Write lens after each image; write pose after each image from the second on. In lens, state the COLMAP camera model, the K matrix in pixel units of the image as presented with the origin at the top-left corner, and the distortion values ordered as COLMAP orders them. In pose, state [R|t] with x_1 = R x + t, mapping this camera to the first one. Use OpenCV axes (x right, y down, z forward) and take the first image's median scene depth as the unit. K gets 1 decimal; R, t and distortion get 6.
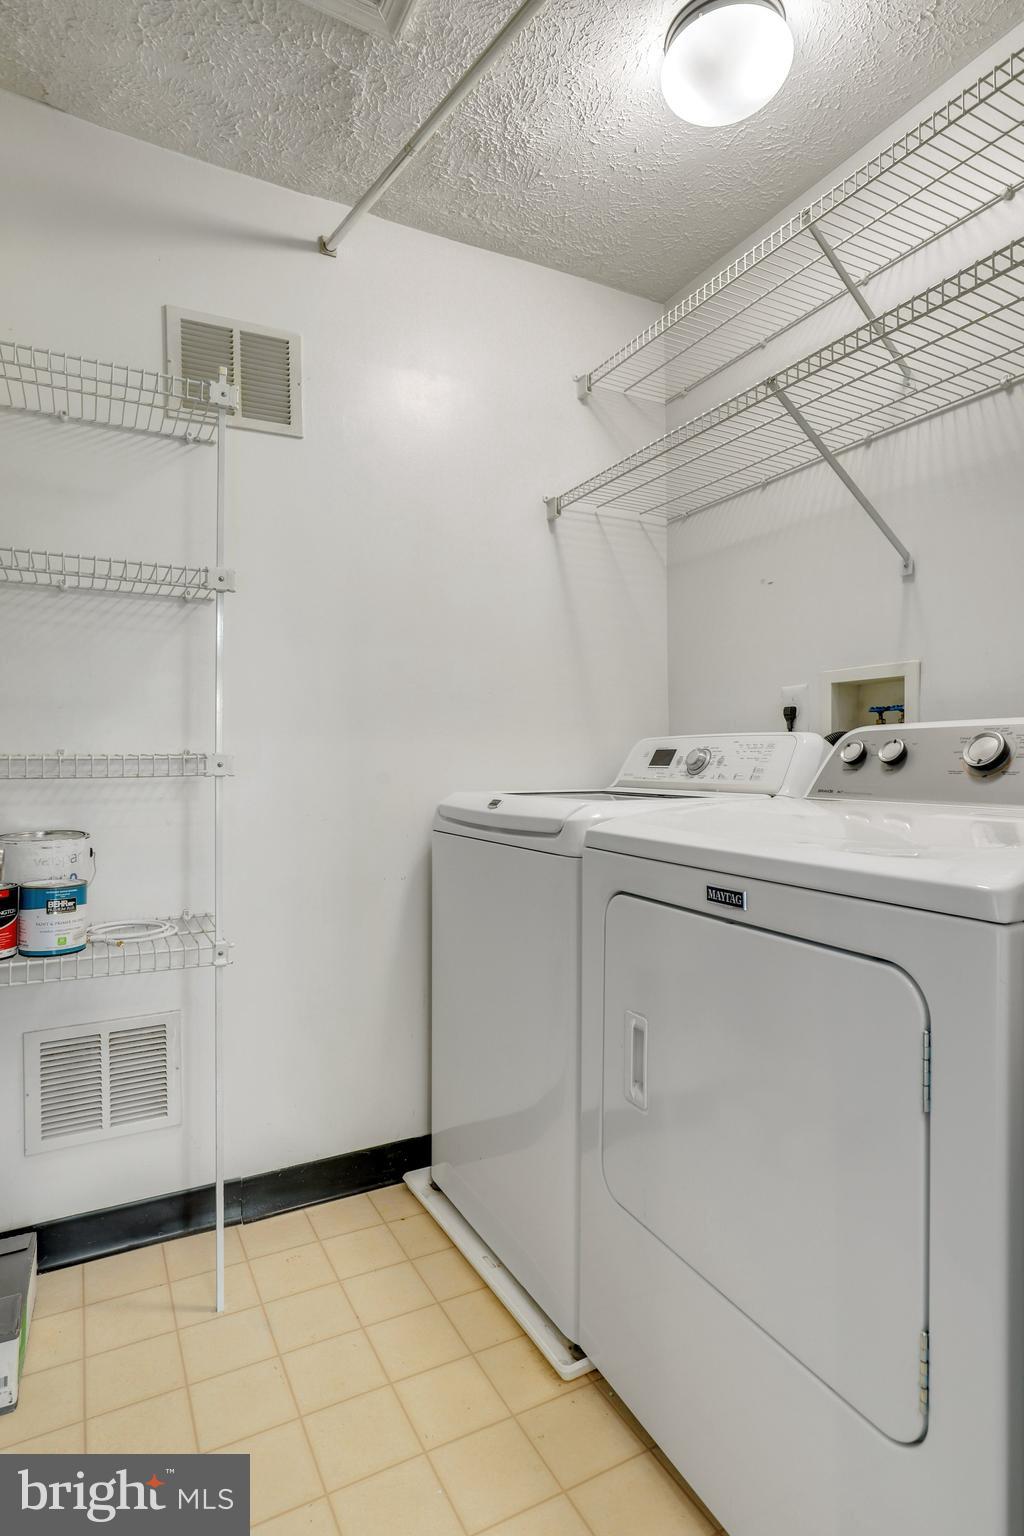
lens RADIAL K [[828.6, 0, 512.0], [0, 828.6, 768.0], [0, 0, 1]] dist [-0.000756, -0.000641]
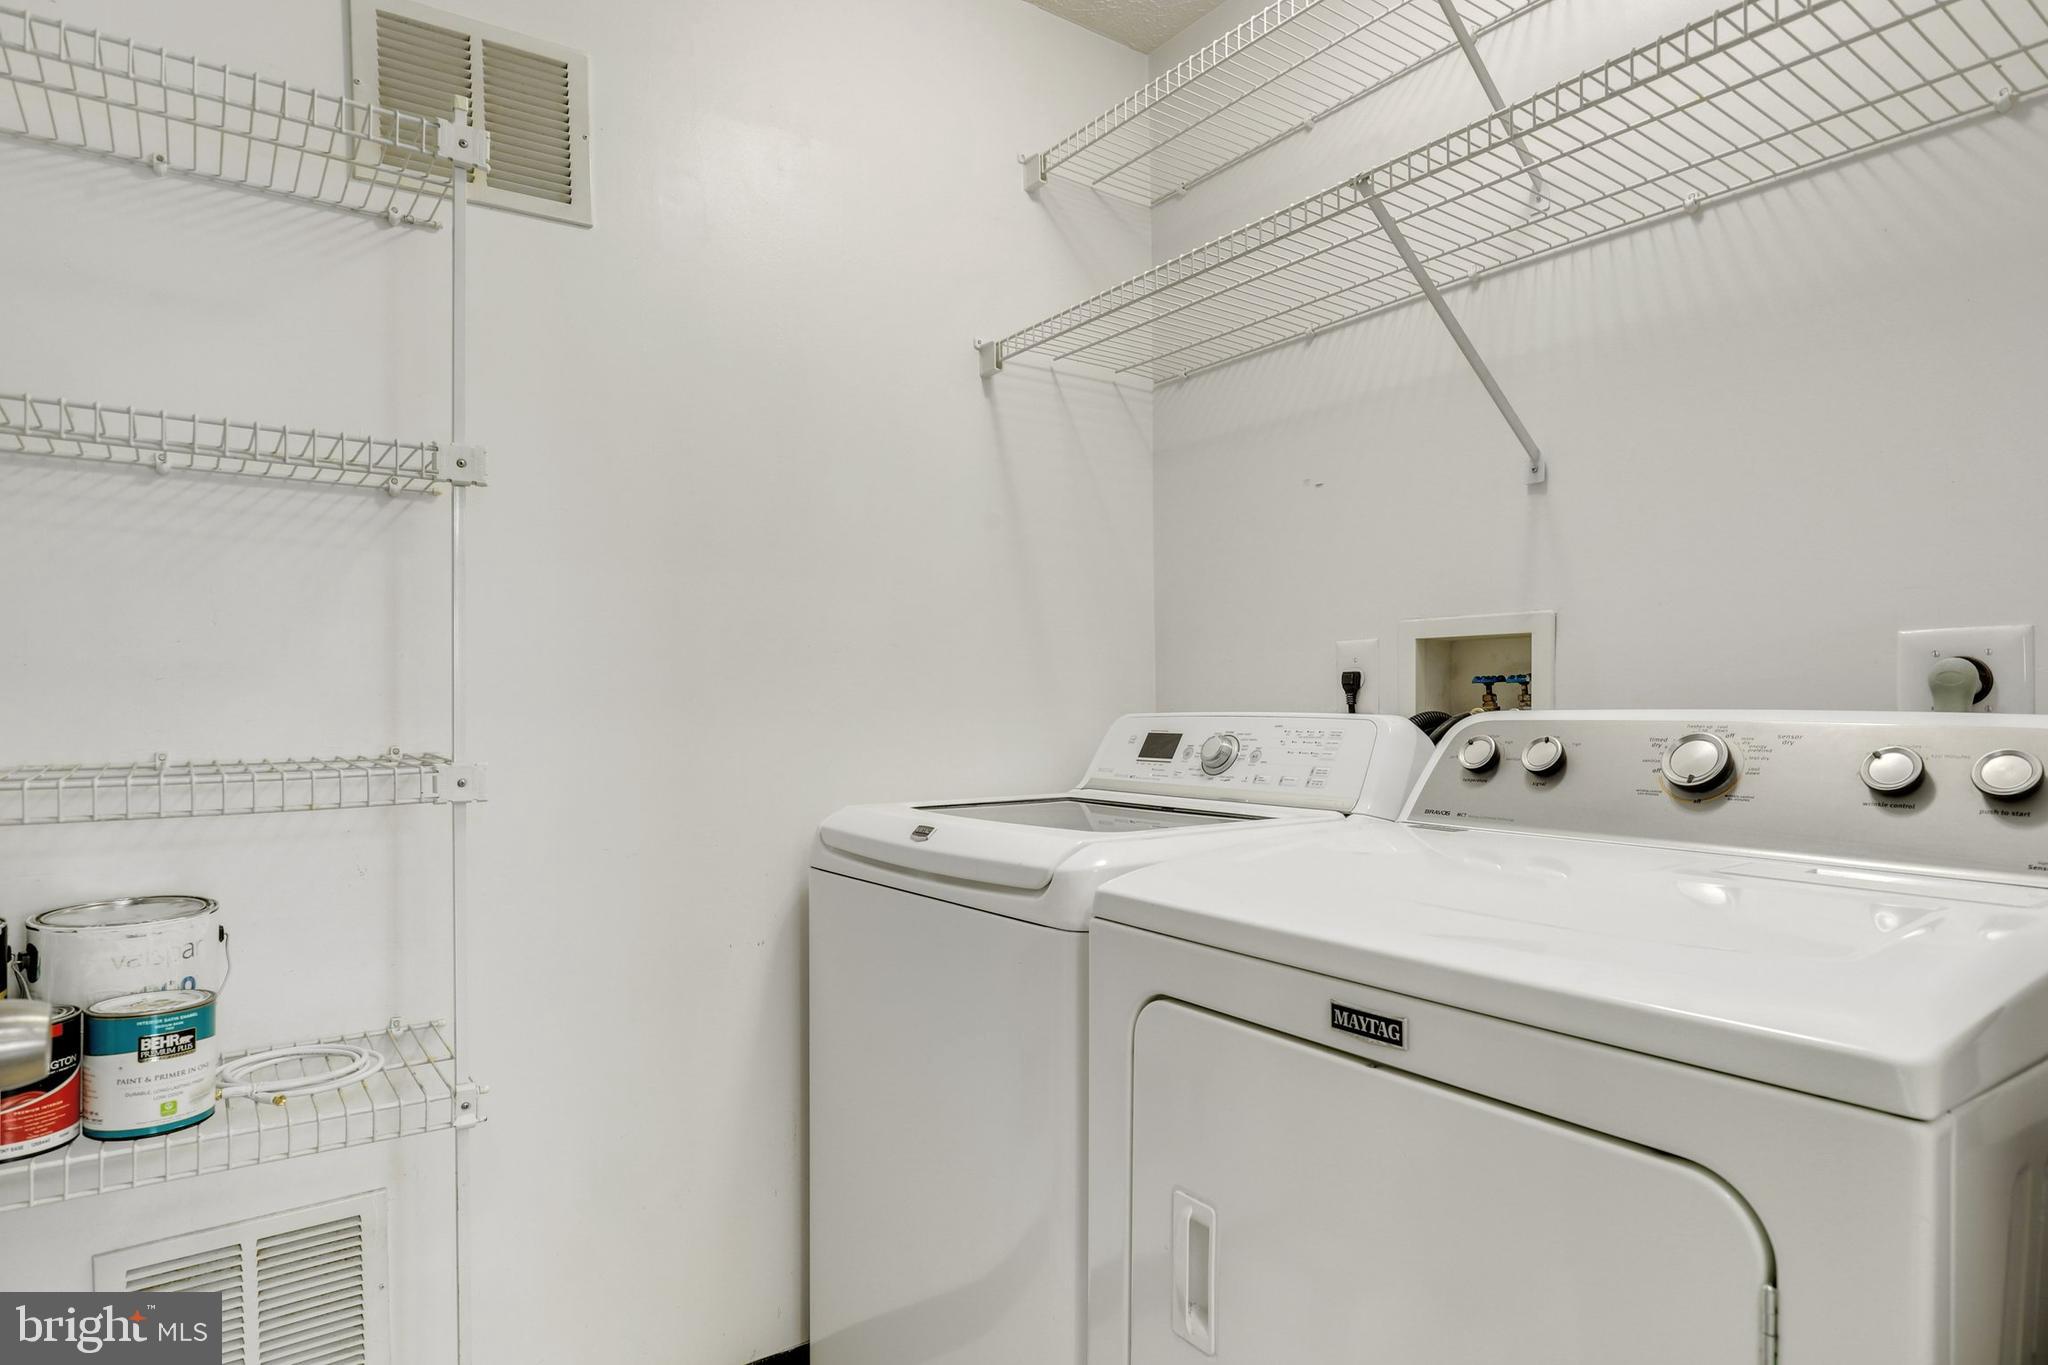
lens RADIAL K [[1154.8, 0, 1014.6], [0, 1154.8, 722.3], [0, 0, 1]] dist [-0.000367, 0.001036]
pose [[0.989540, -0.004613, 0.144185, -0.078042], [0.003125, 0.999940, 0.010545, -0.049637], [-0.144225, -0.009984, 0.989495, 0.129962]]
